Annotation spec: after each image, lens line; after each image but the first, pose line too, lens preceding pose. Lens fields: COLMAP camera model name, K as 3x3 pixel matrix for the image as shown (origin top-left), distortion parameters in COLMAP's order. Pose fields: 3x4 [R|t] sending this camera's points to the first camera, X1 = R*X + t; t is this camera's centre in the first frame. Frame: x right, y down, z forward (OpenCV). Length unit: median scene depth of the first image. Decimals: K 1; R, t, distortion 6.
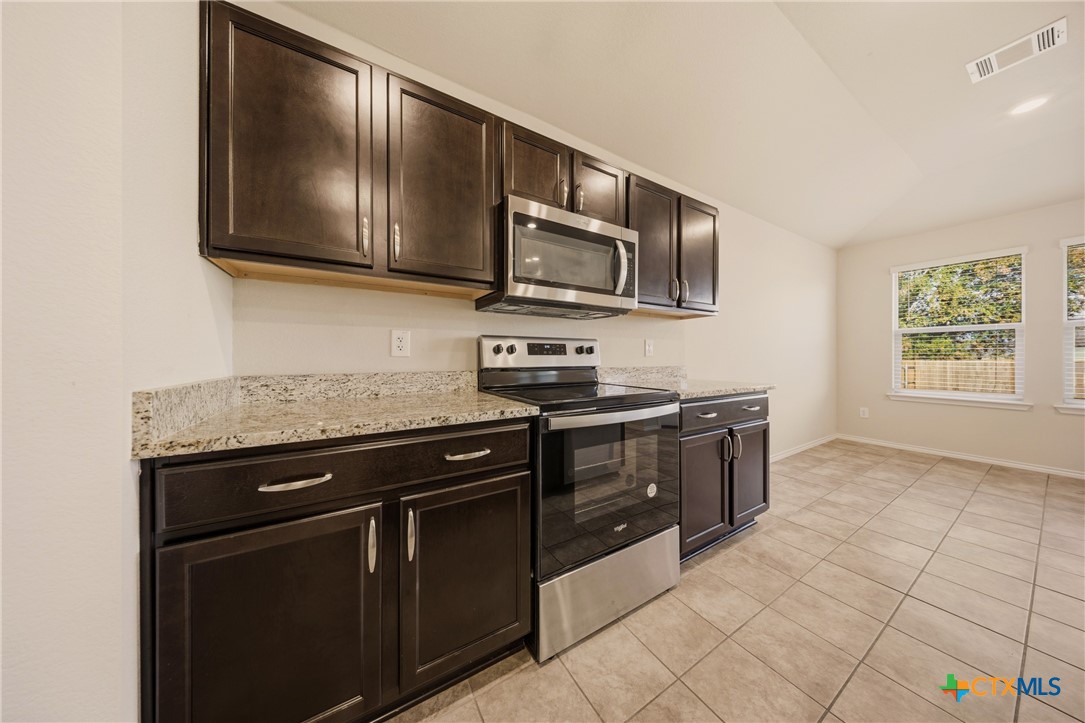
lens RADIAL K [[321.7, 0, 542.8], [0, 321.7, 351.4], [0, 0, 1]] dist [-0.000318, -0.000359]
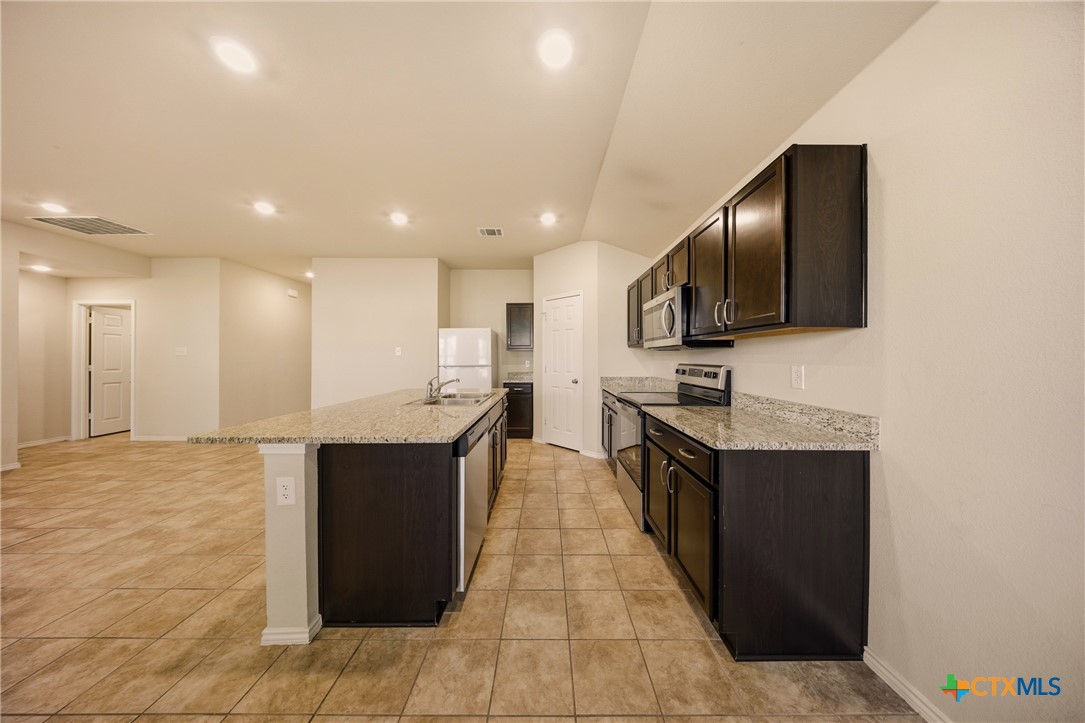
lens RADIAL K [[321.7, 0, 548.7], [0, 321.7, 358.5], [0, 0, 1]] dist [-0.000318, -0.000359]
pose [[-0.517426, -0.005818, -0.855708, 0.862860], [0.007133, 0.999913, -0.011112, -0.031017], [0.855698, -0.011854, -0.517340, 0.631715]]
